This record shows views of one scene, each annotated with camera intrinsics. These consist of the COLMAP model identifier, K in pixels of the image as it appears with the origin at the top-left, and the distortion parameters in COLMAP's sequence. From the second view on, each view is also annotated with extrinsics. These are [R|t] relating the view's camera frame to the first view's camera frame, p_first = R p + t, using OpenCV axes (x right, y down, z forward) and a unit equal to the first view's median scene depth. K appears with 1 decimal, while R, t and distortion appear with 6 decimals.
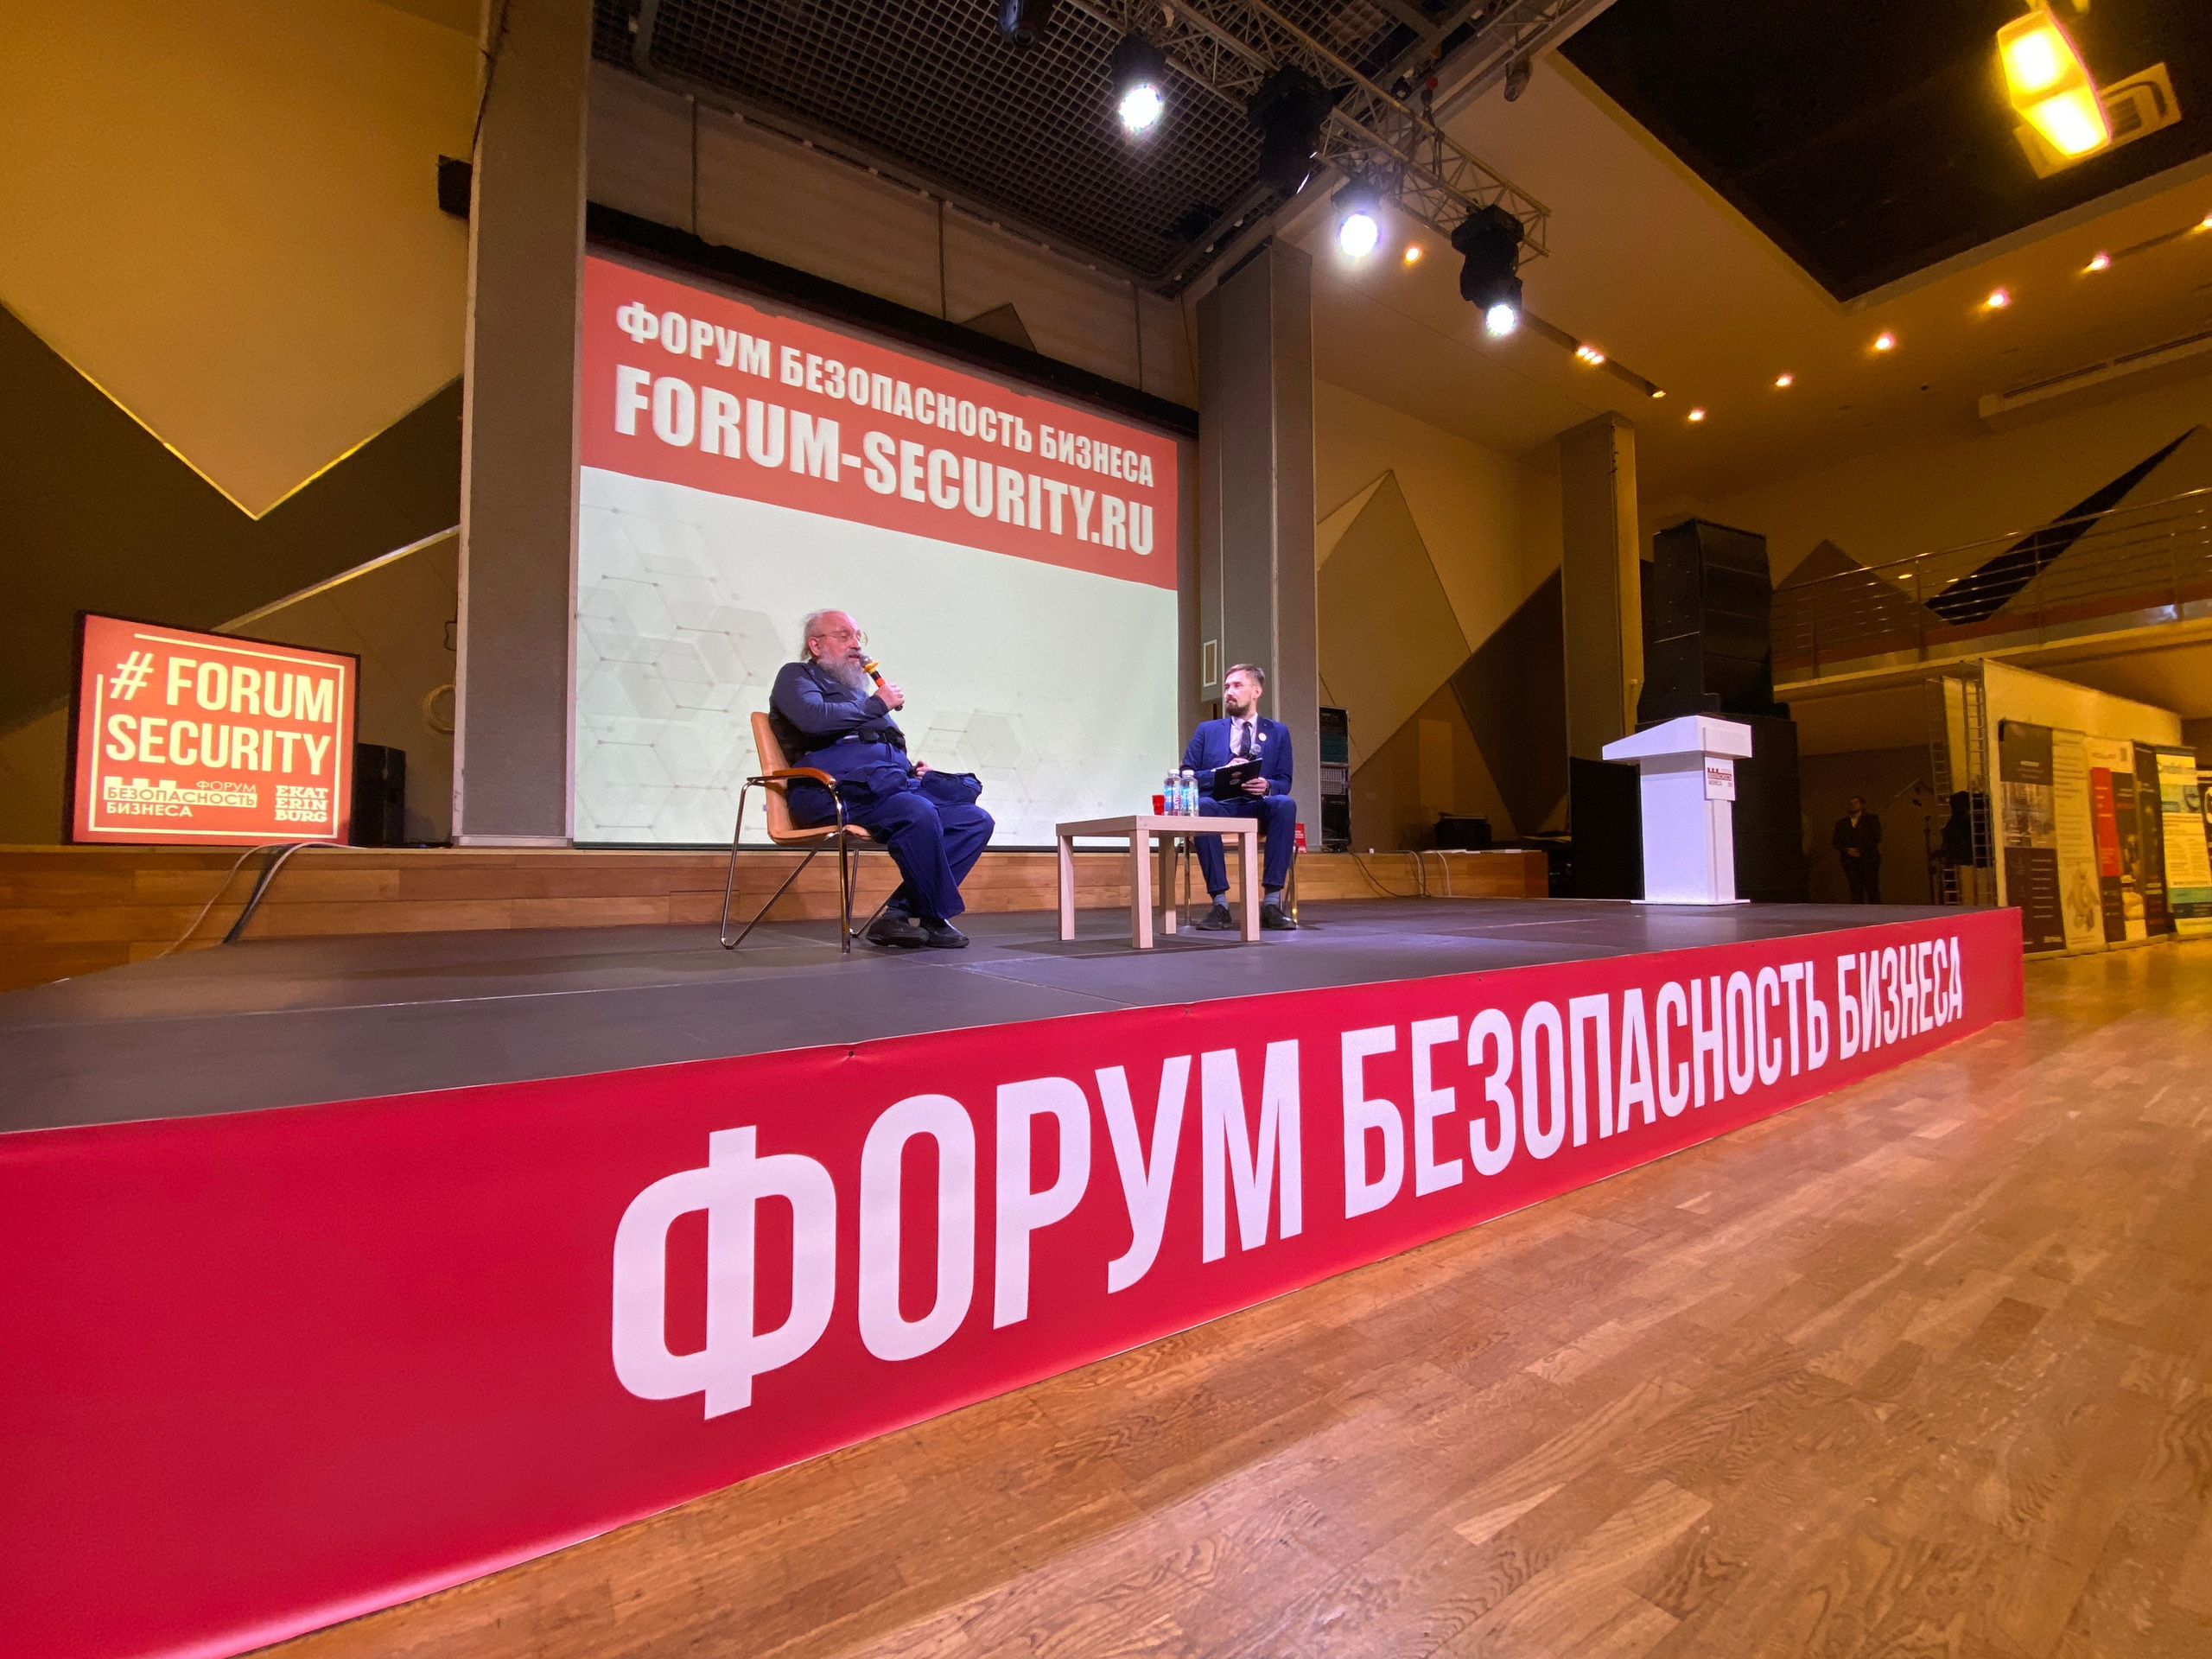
lens RADIAL K [[893.7, 0, 1108.1], [0, 893.7, 834.5], [0, 0, 1]] dist [0.012982, -0.017247]
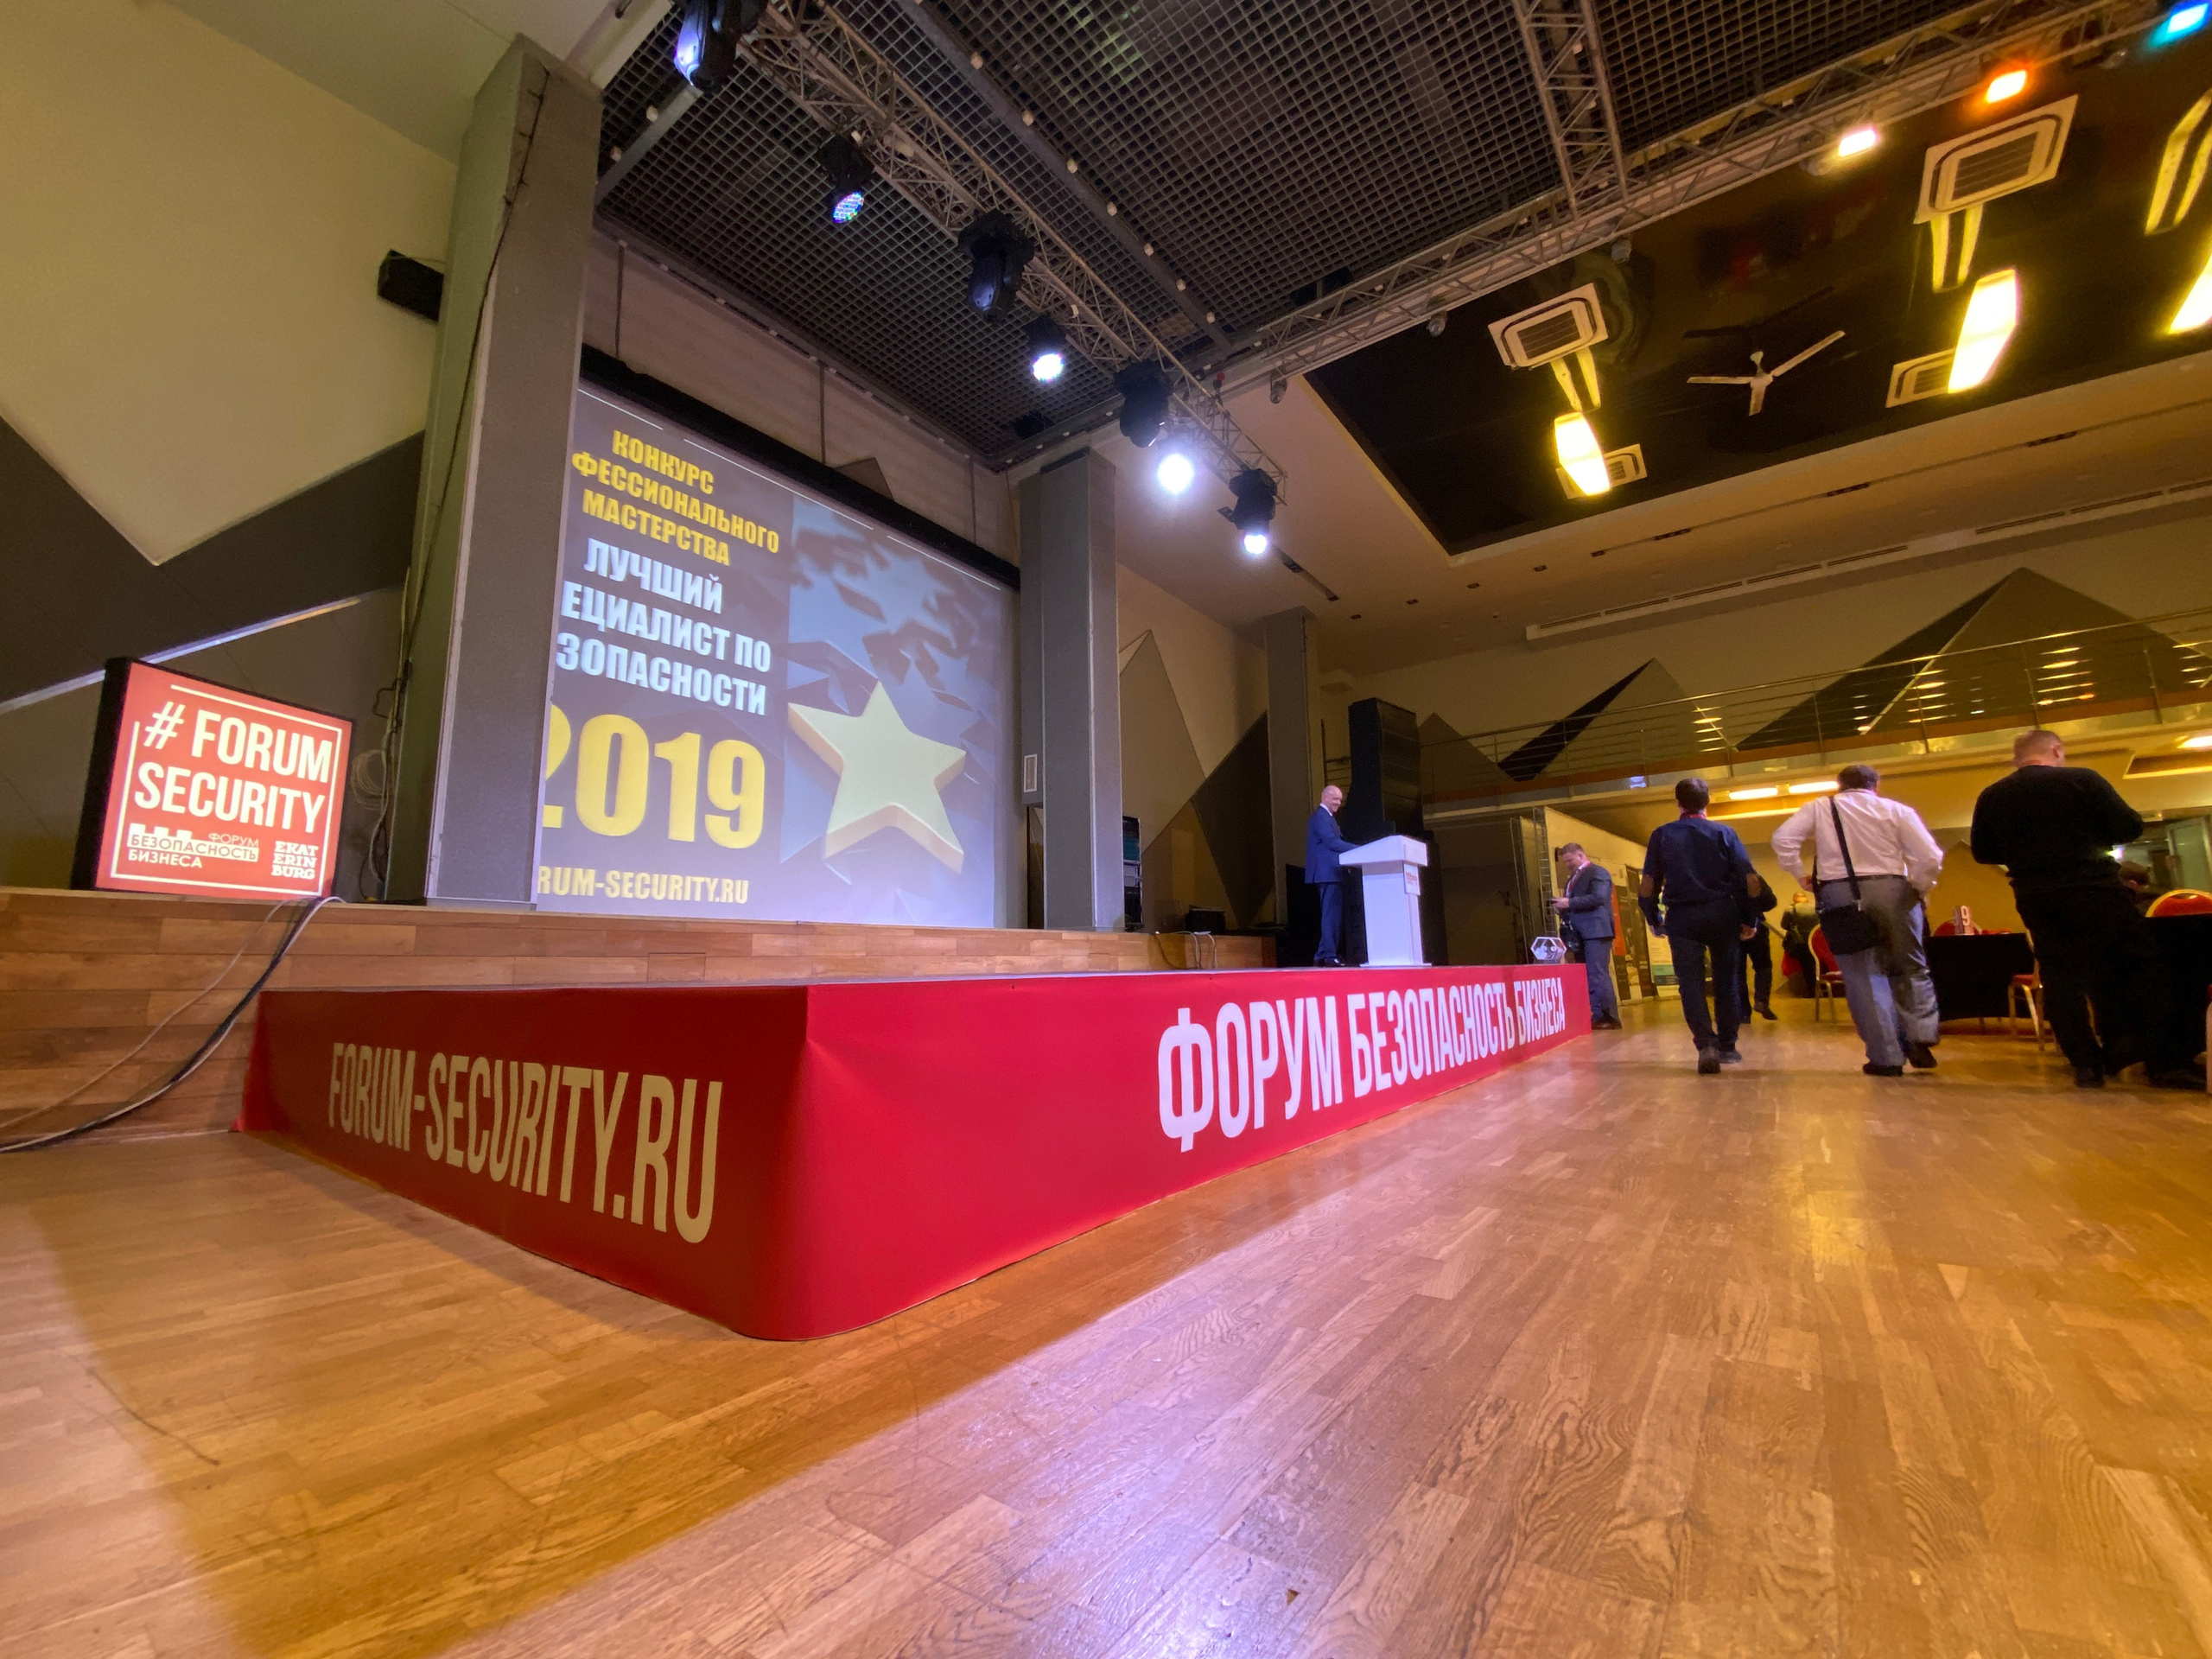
lens RADIAL K [[893.7, 0, 1108.1], [0, 893.7, 834.5], [0, 0, 1]] dist [0.012982, -0.017247]
pose [[0.939963, 0.044208, 0.338401, -0.215940], [-0.005232, 0.993325, -0.115233, 0.027611], [-0.341236, 0.106544, 0.933920, -0.150470]]
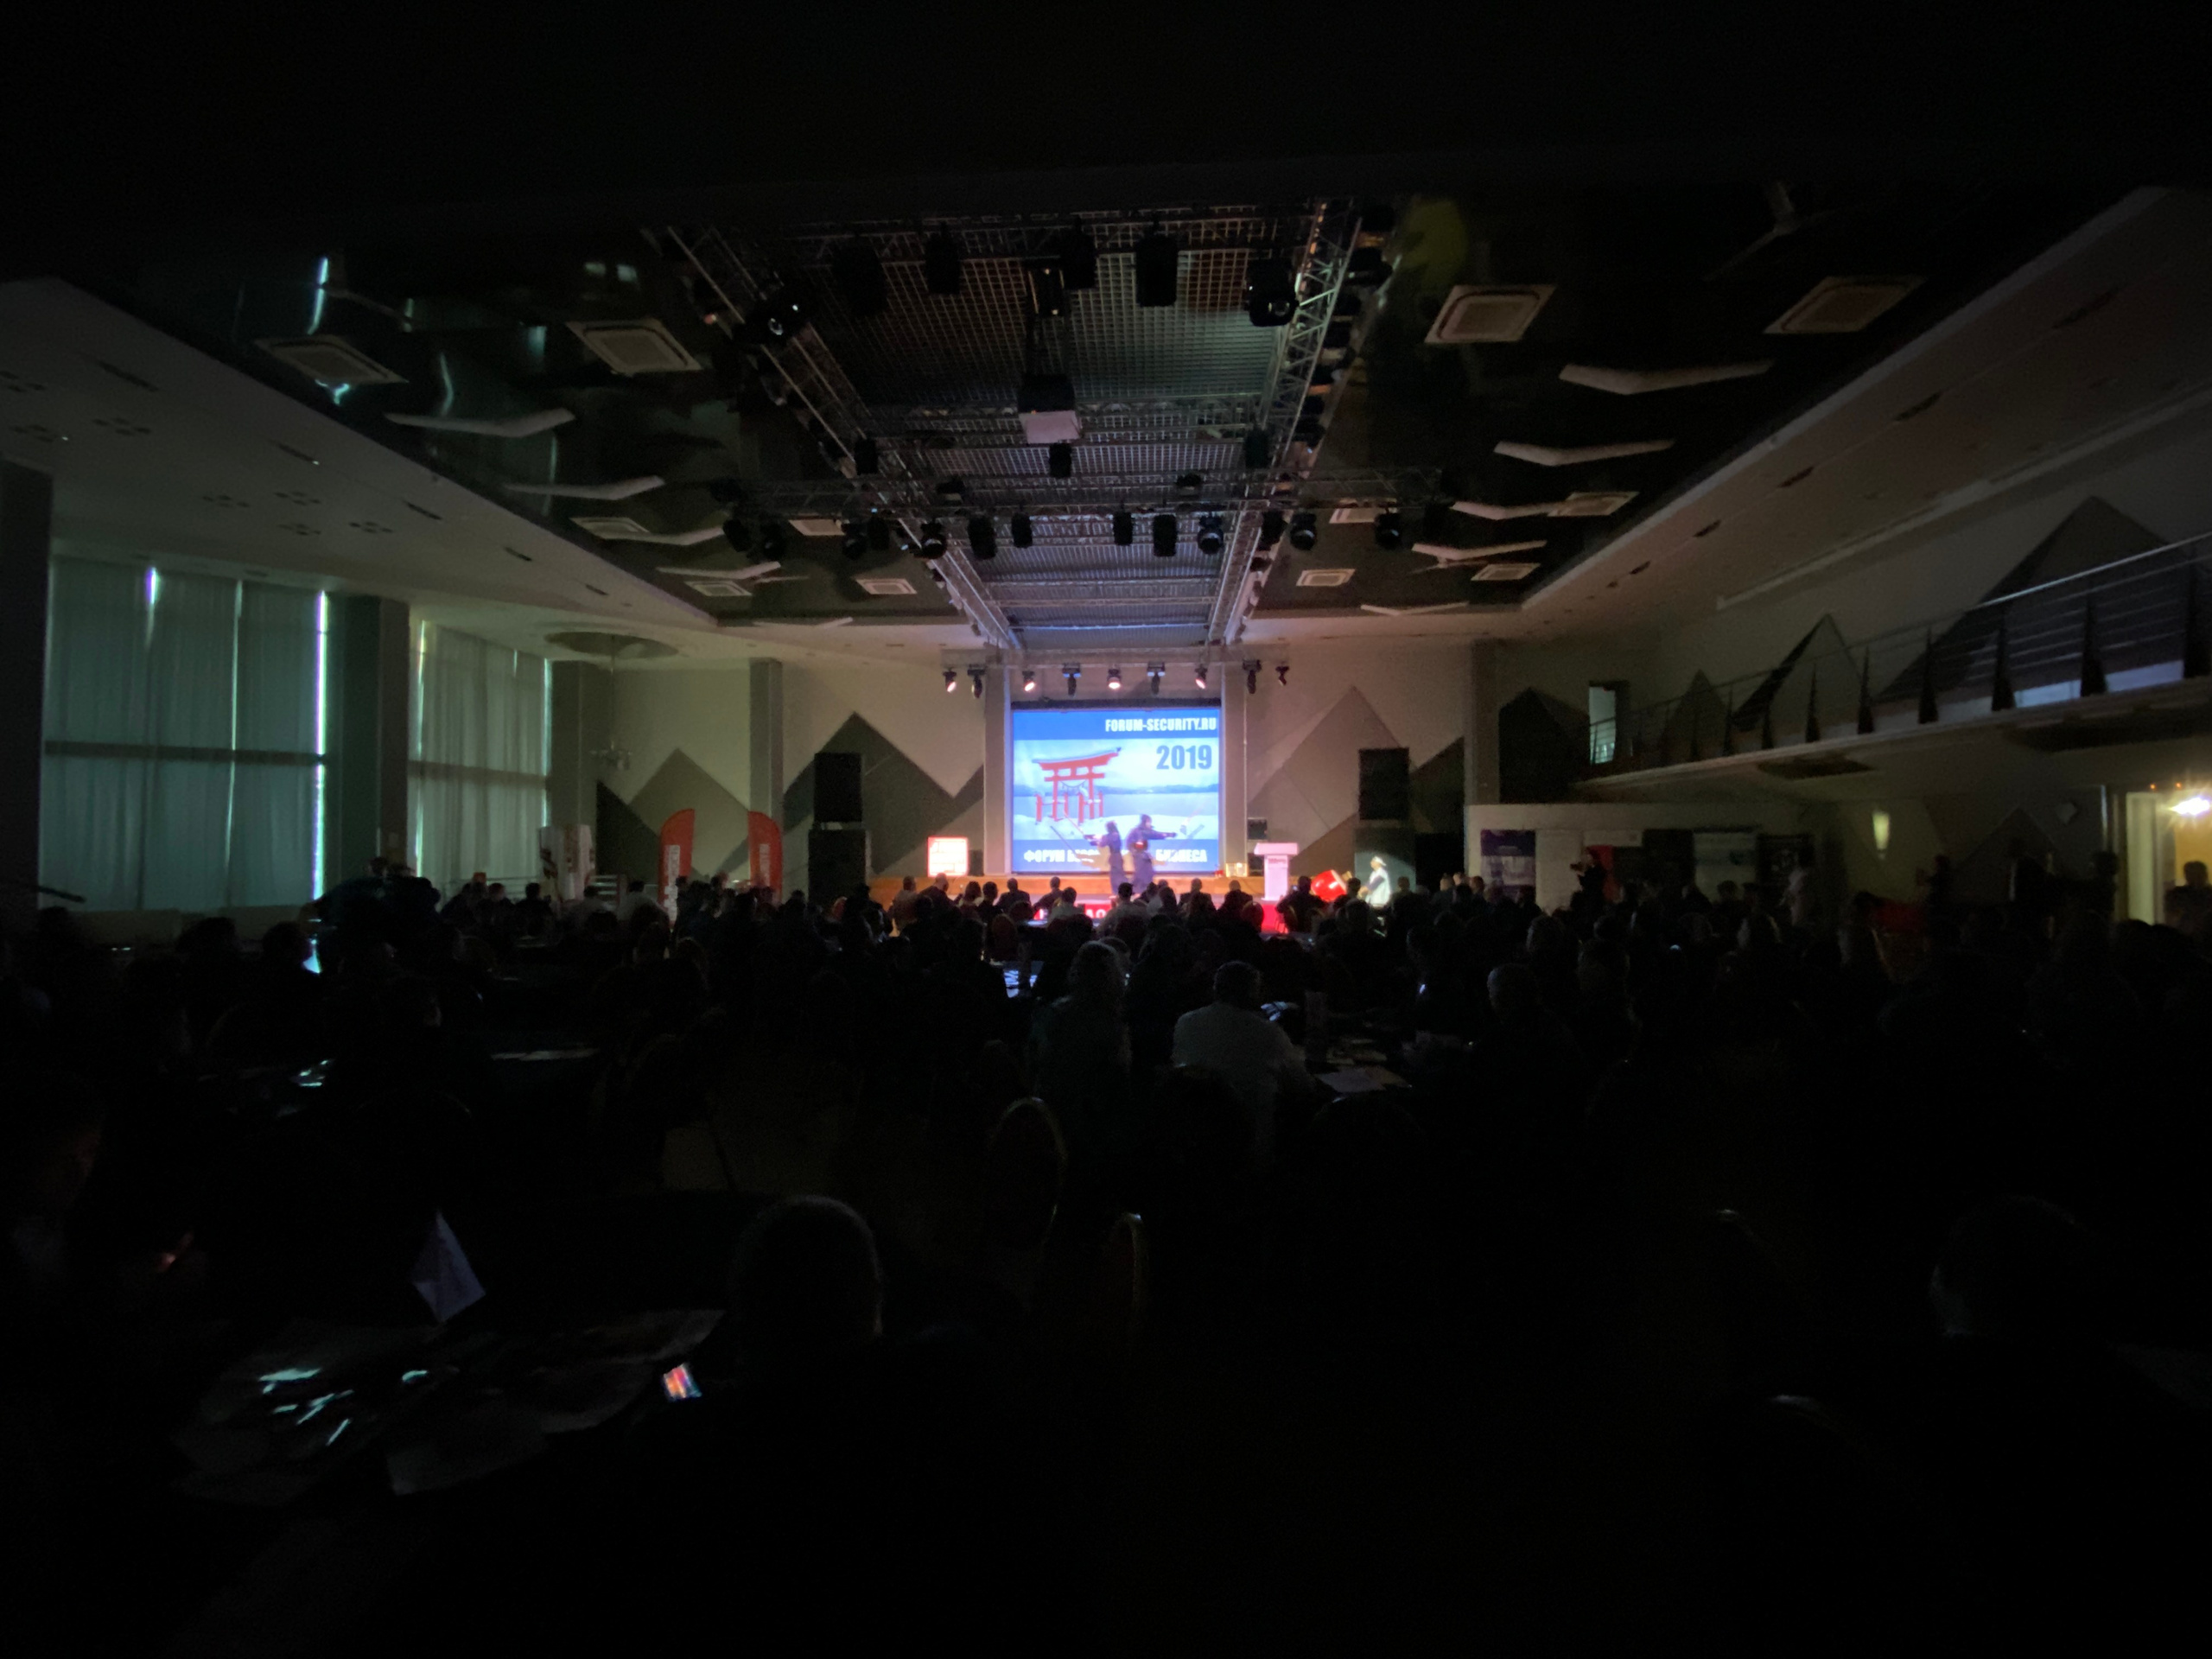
lens RADIAL K [[891.4, 0, 1102.3], [0, 891.4, 830.9], [0, 0, 1]] dist [0.016137, -0.018424]
pose [[0.798533, 0.000170, -0.601951, 1.601442], [0.029810, 0.998762, 0.039827, -0.242231], [0.601212, -0.049747, 0.797540, -1.451736]]
